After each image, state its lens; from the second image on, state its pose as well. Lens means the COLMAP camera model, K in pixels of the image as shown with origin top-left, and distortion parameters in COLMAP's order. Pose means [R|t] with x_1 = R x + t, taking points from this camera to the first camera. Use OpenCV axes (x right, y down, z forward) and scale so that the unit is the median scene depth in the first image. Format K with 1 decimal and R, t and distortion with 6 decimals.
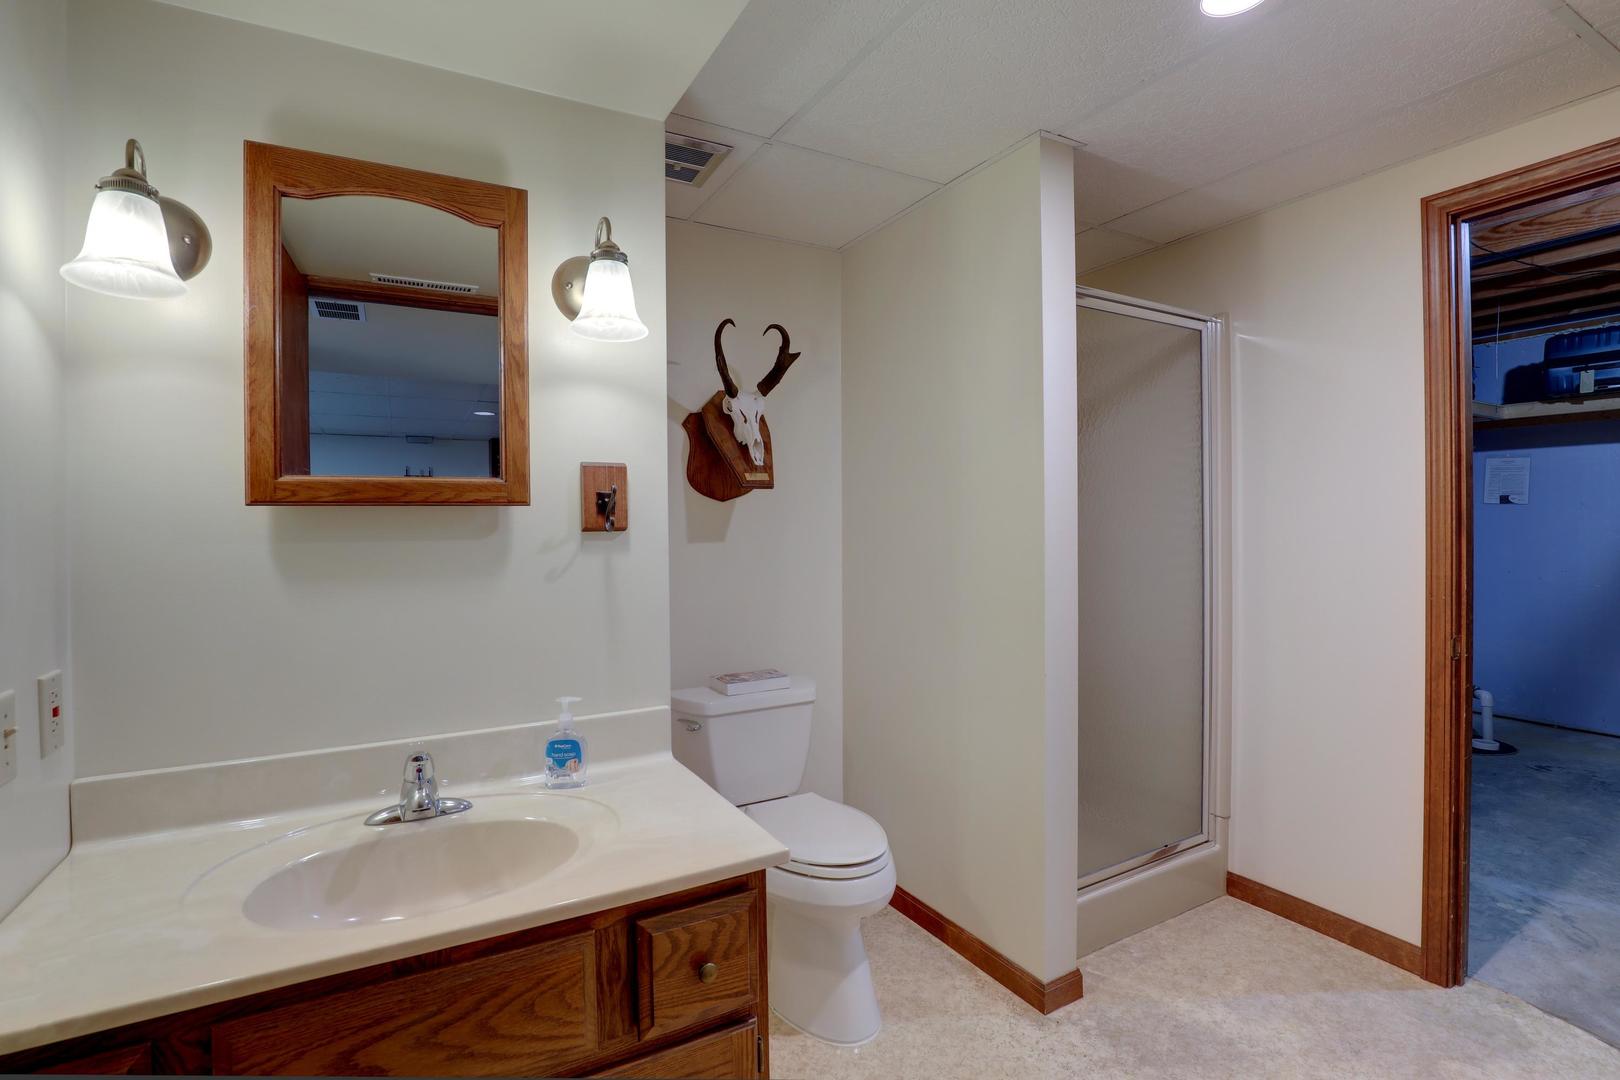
lens RADIAL K [[753.5, 0, 810.1], [0, 753.5, 528.0], [0, 0, 1]] dist [-0.028998, 0.000609]
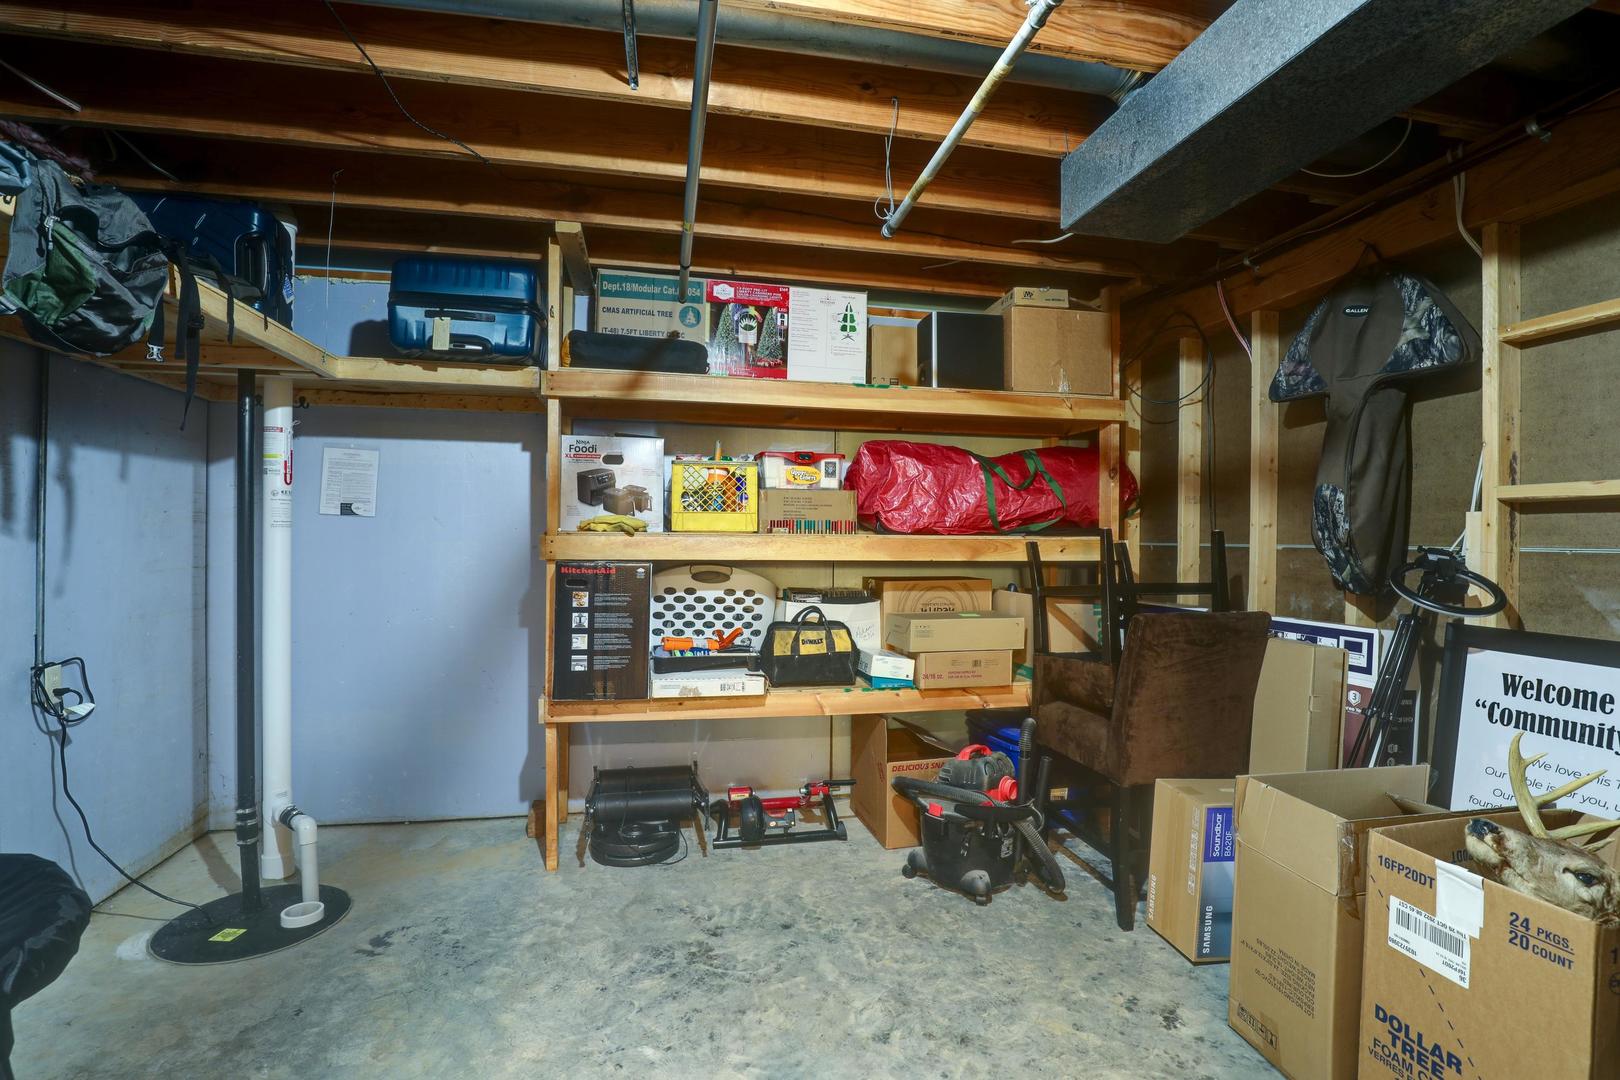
lens RADIAL K [[753.5, 0, 810.1], [0, 753.5, 528.0], [0, 0, 1]] dist [-0.028998, 0.000609]
pose [[0.305028, 0.021385, 0.952103, 0.513144], [-0.003200, 0.999765, -0.021430, -0.009160], [-0.952338, 0.003490, 0.305025, 0.462381]]
